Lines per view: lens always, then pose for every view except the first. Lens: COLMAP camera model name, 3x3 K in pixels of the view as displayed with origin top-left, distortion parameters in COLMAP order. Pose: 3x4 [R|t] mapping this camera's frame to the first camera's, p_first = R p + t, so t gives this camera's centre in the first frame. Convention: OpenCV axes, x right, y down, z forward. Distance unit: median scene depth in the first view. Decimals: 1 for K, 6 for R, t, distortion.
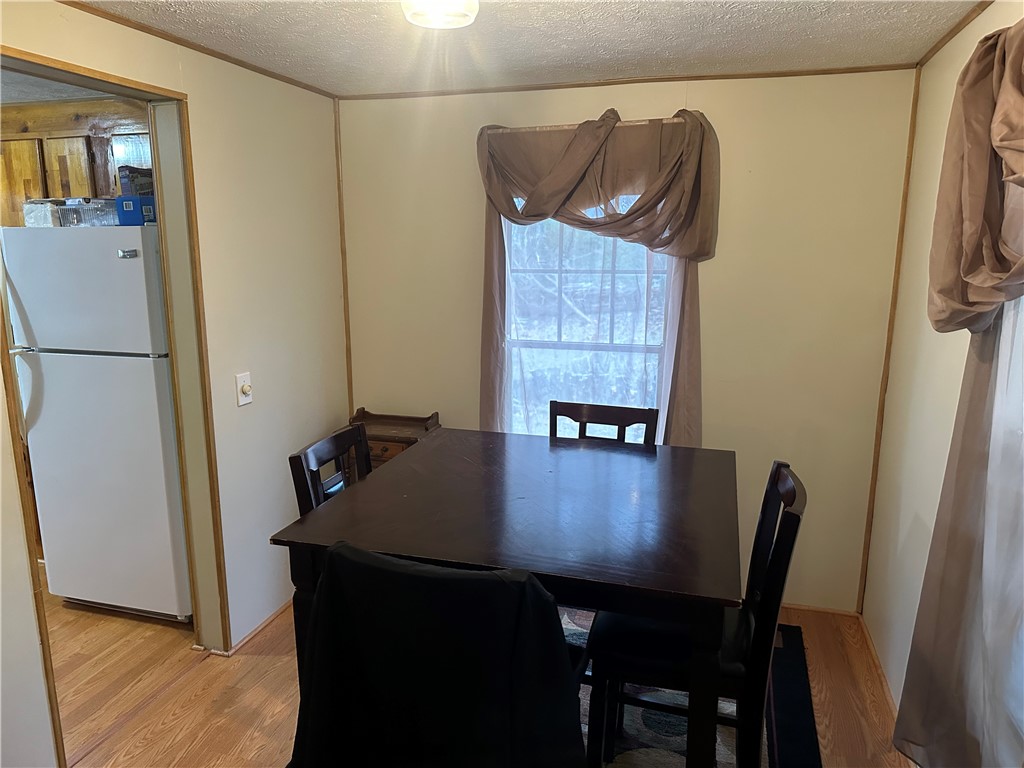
lens RADIAL K [[725.7, 0, 512.0], [0, 725.7, 384.0], [0, 0, 1]] dist [0.003607, -0.063391]
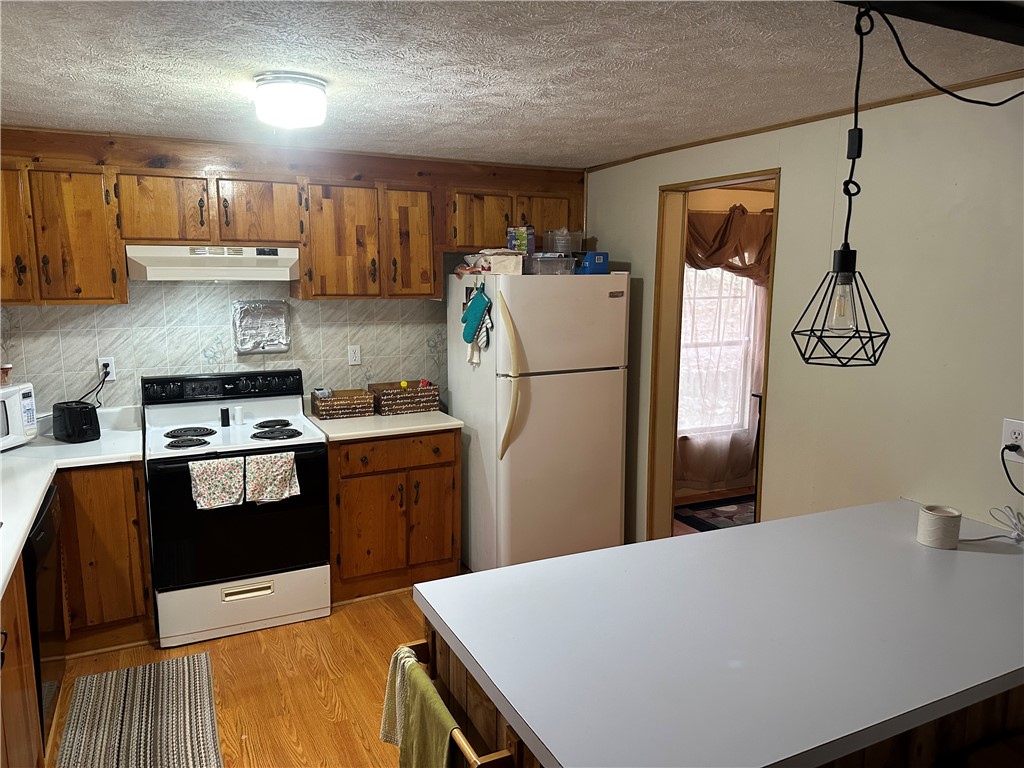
lens RADIAL K [[725.7, 0, 512.0], [0, 725.7, 384.0], [0, 0, 1]] dist [0.003607, -0.063391]
pose [[0.733318, -0.115752, 0.669960, -1.462955], [0.133942, 0.990685, 0.024555, -0.062626], [-0.666561, 0.071729, 0.741991, 0.095497]]
